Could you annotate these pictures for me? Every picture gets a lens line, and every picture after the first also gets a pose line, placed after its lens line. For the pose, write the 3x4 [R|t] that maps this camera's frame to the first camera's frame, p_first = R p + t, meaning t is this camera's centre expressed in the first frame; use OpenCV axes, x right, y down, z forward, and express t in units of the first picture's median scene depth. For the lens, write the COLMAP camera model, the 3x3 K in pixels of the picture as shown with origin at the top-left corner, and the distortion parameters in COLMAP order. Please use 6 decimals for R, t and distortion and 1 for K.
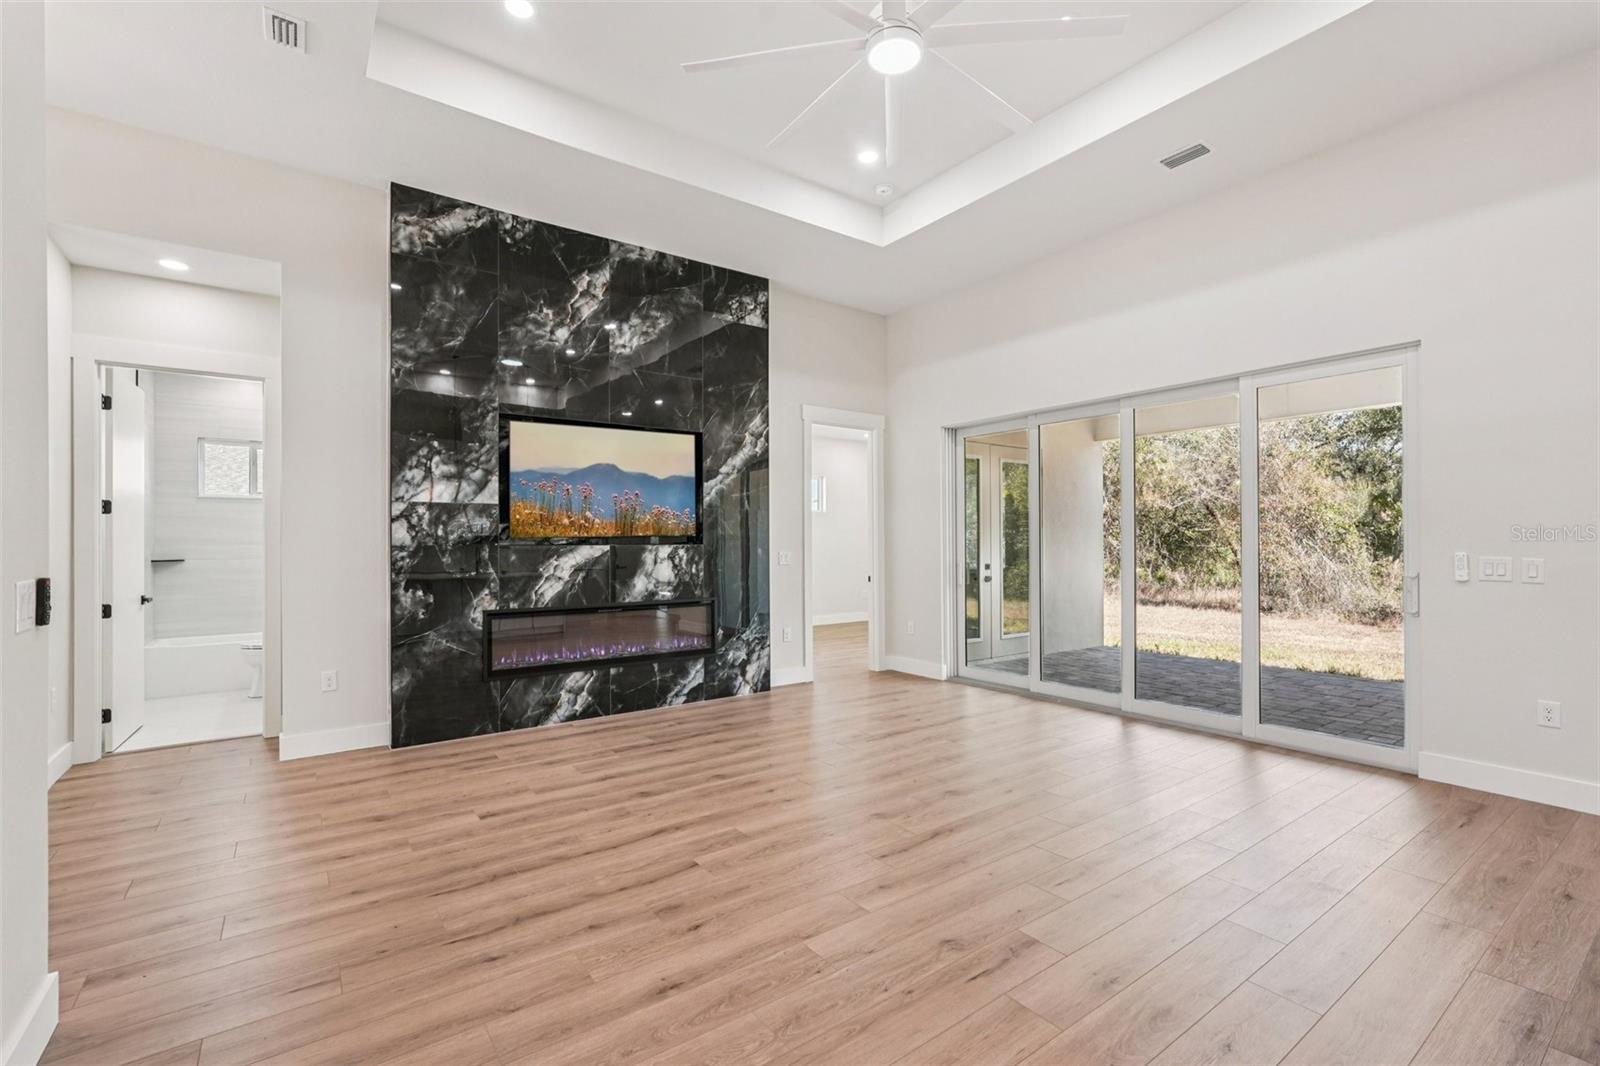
lens RADIAL K [[709.5, 0, 801.9], [0, 709.5, 536.0], [0, 0, 1]] dist [-0.007469, 0.009318]
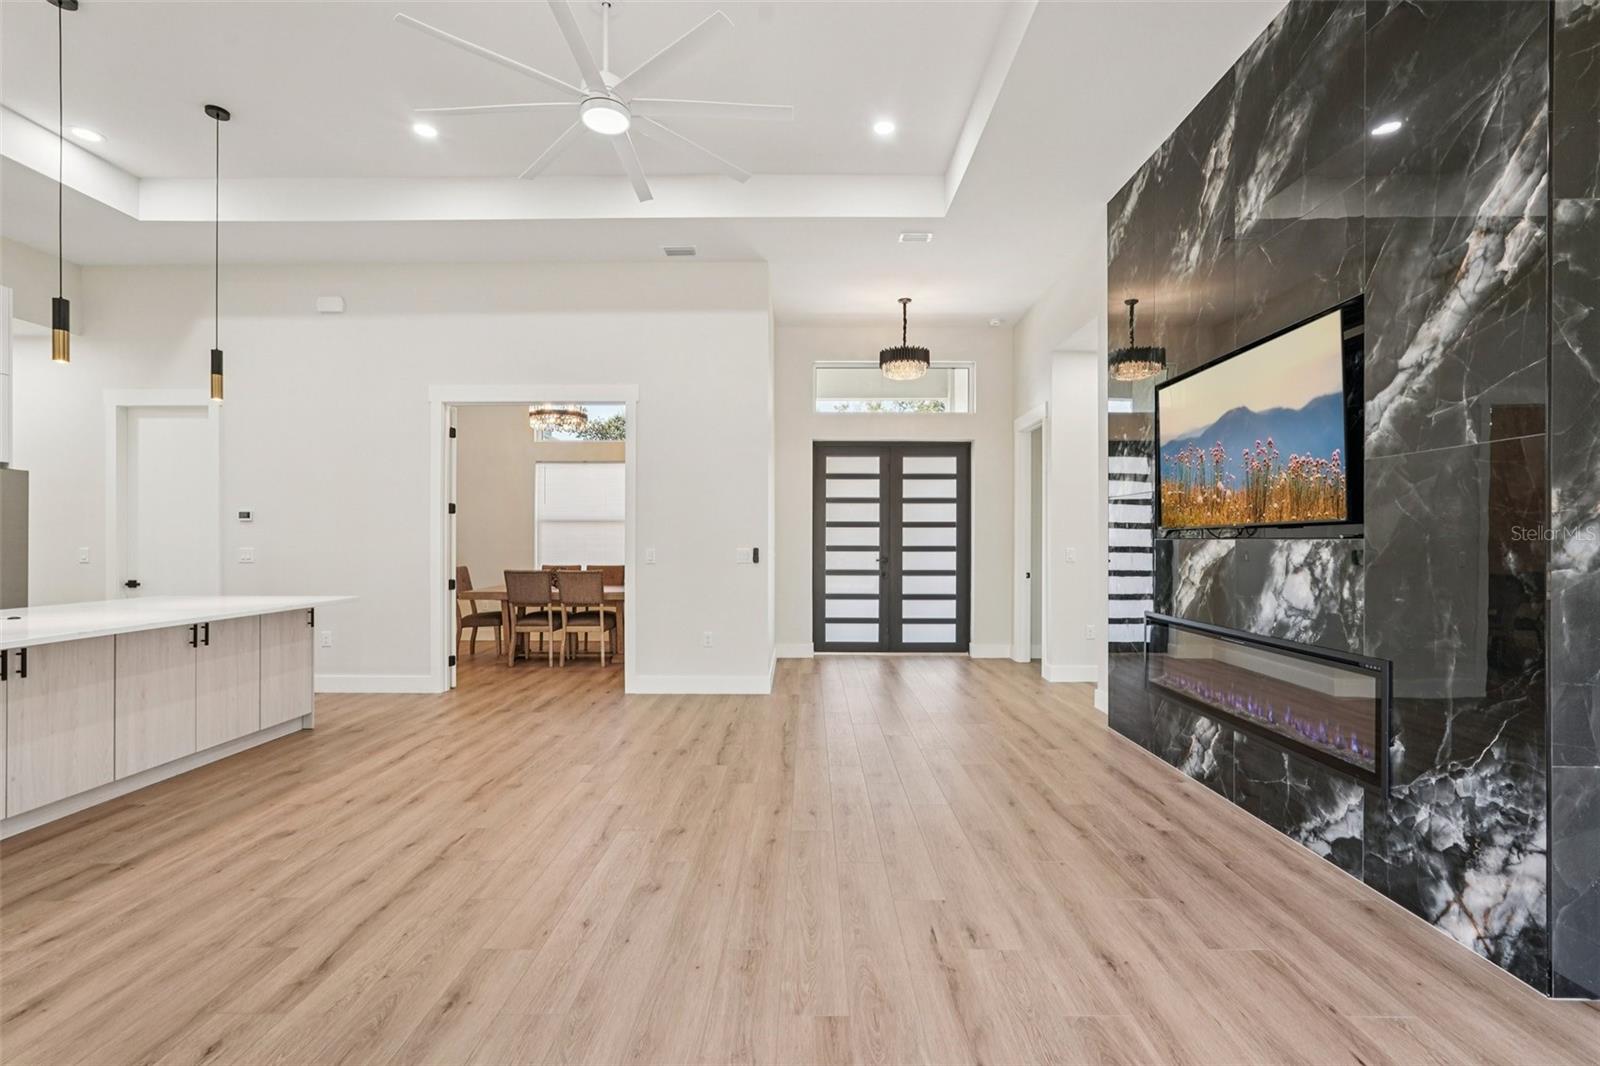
lens RADIAL K [[706.9, 0, 804.1], [0, 706.9, 536.6], [0, 0, 1]] dist [-0.015730, 0.008300]
pose [[-0.593321, -0.000331, -0.804966, 0.485968], [0.008212, 0.999945, -0.006464, 0.011588], [0.804924, -0.010445, -0.593286, 1.088645]]
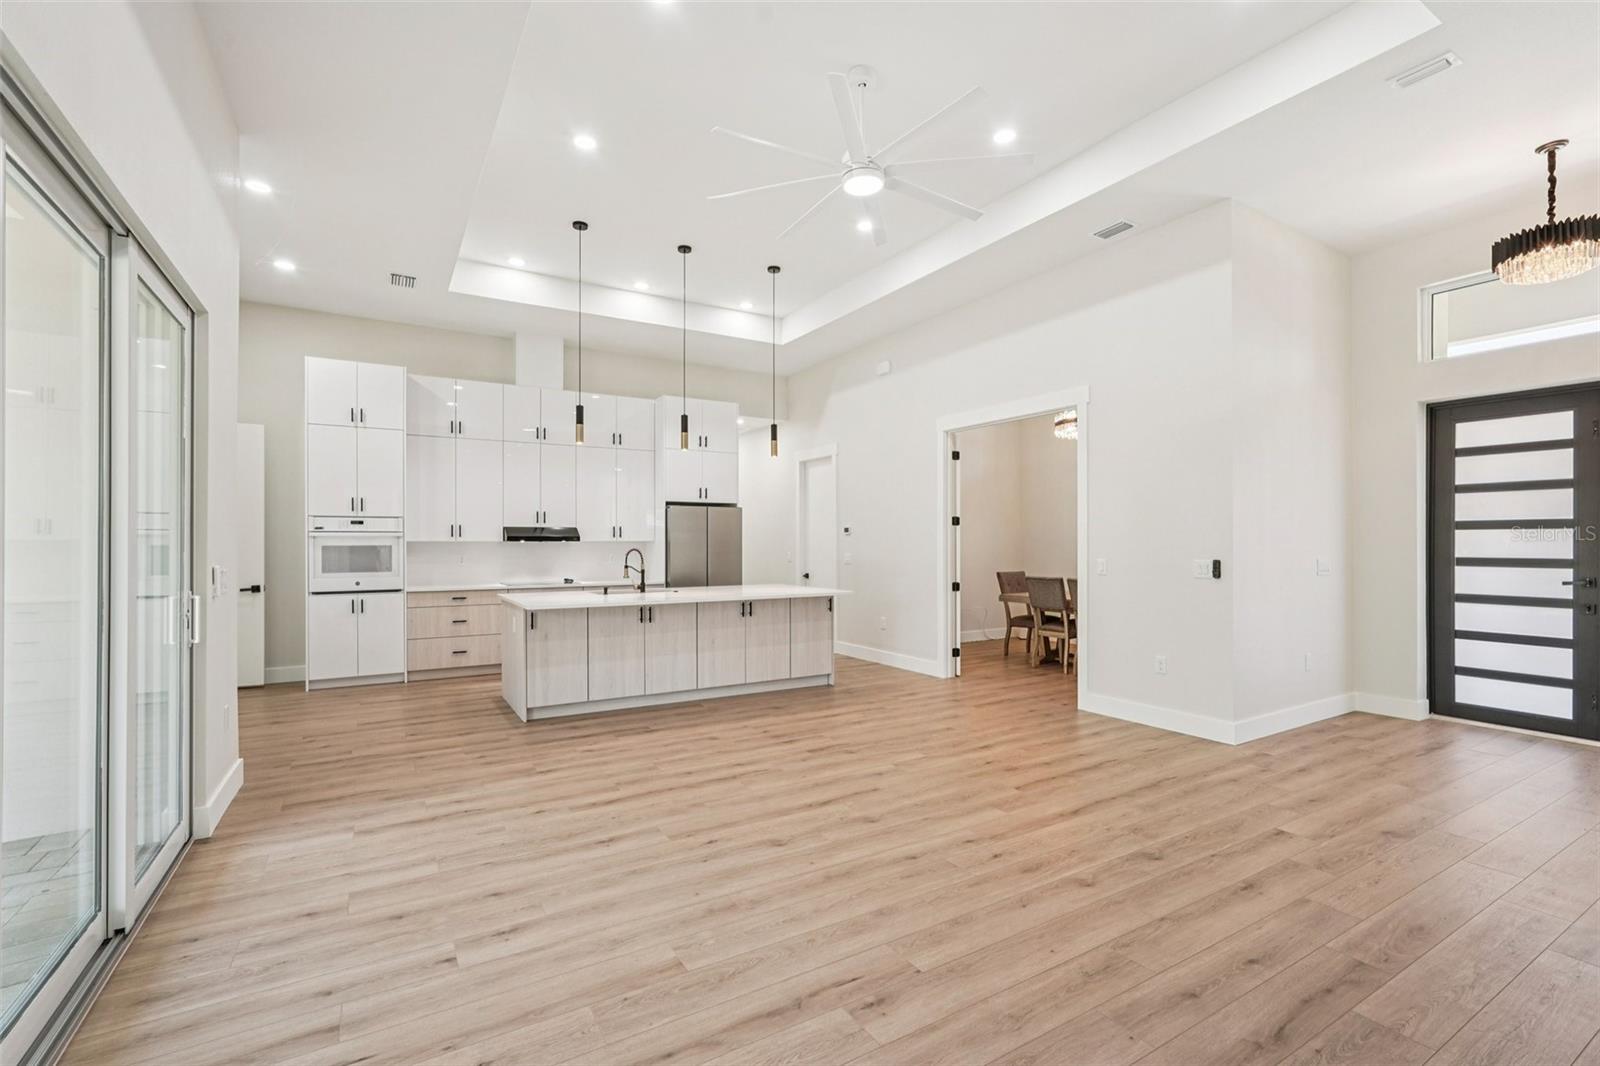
lens RADIAL K [[708.0, 0, 801.1], [0, 708.0, 541.3], [0, 0, 1]] dist [-0.015192, 0.008530]
pose [[-0.996396, 0.005061, 0.084672, 0.077457], [0.004129, 0.999929, -0.011181, 0.005774], [-0.084722, -0.010791, -0.996346, 1.304088]]
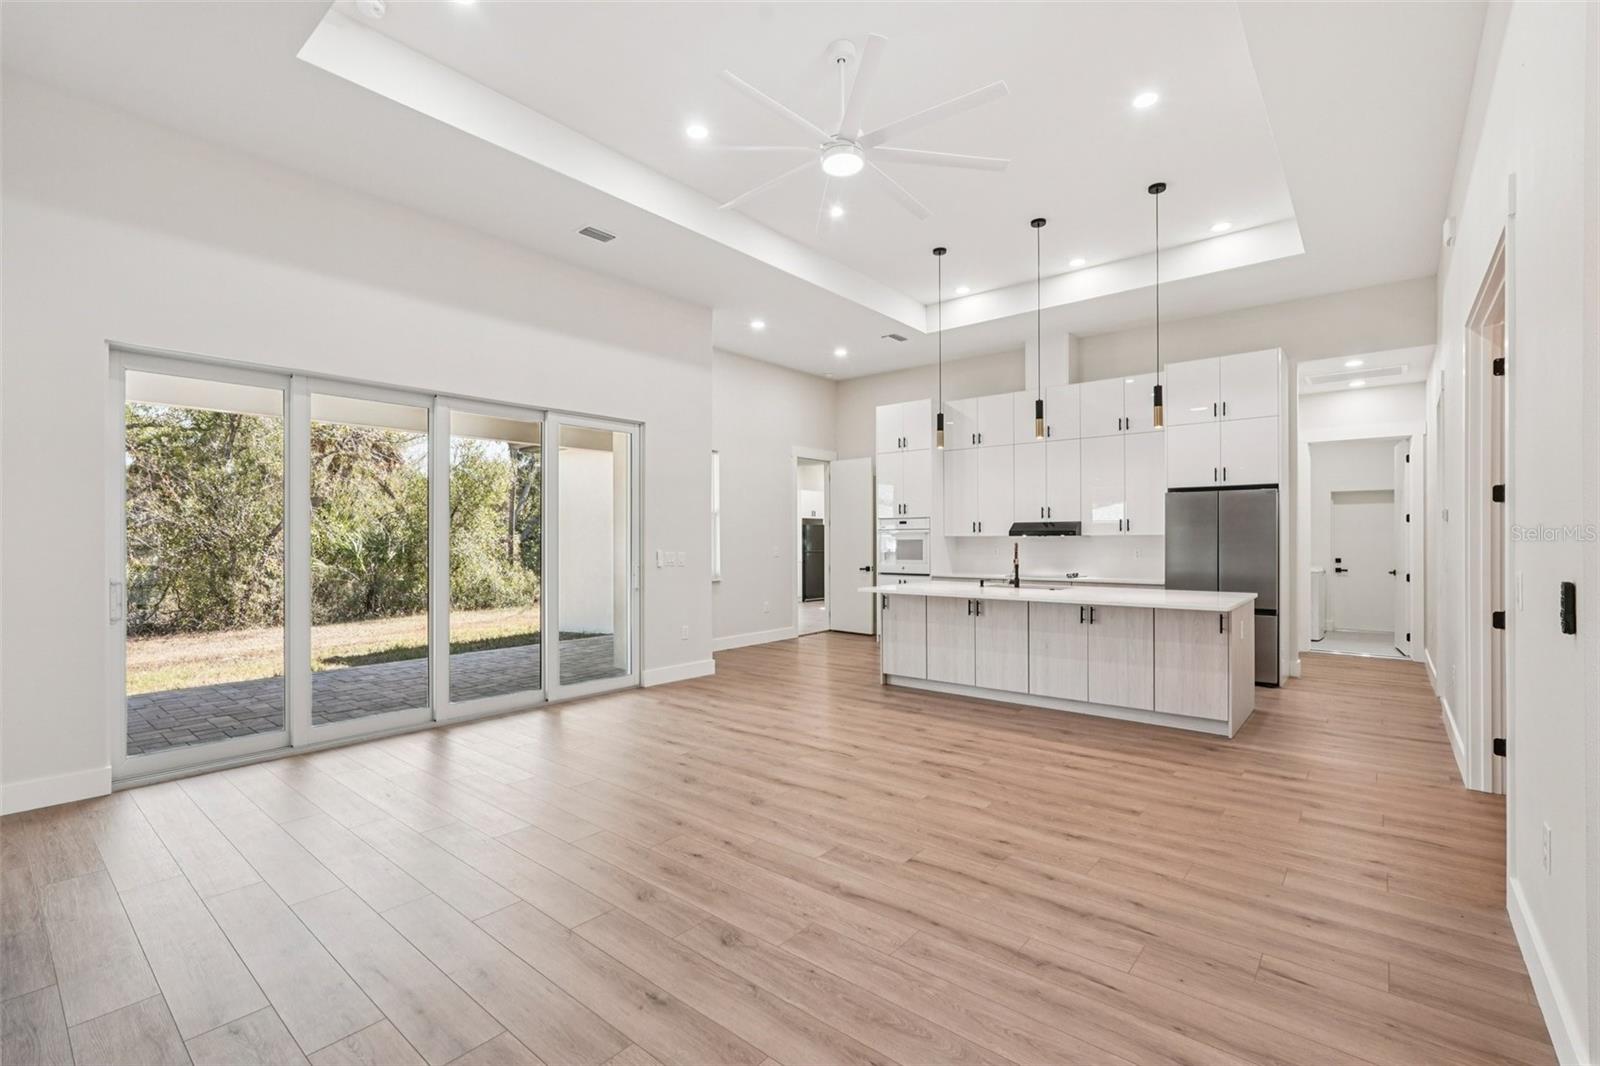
lens RADIAL K [[708.0, 0, 801.1], [0, 708.0, 541.3], [0, 0, 1]] dist [-0.015192, 0.008530]
pose [[-0.245058, 0.001357, 0.969507, -0.603945], [-0.003216, 0.999992, -0.002212, 0.004346], [-0.969503, -0.003661, -0.245052, 0.773797]]
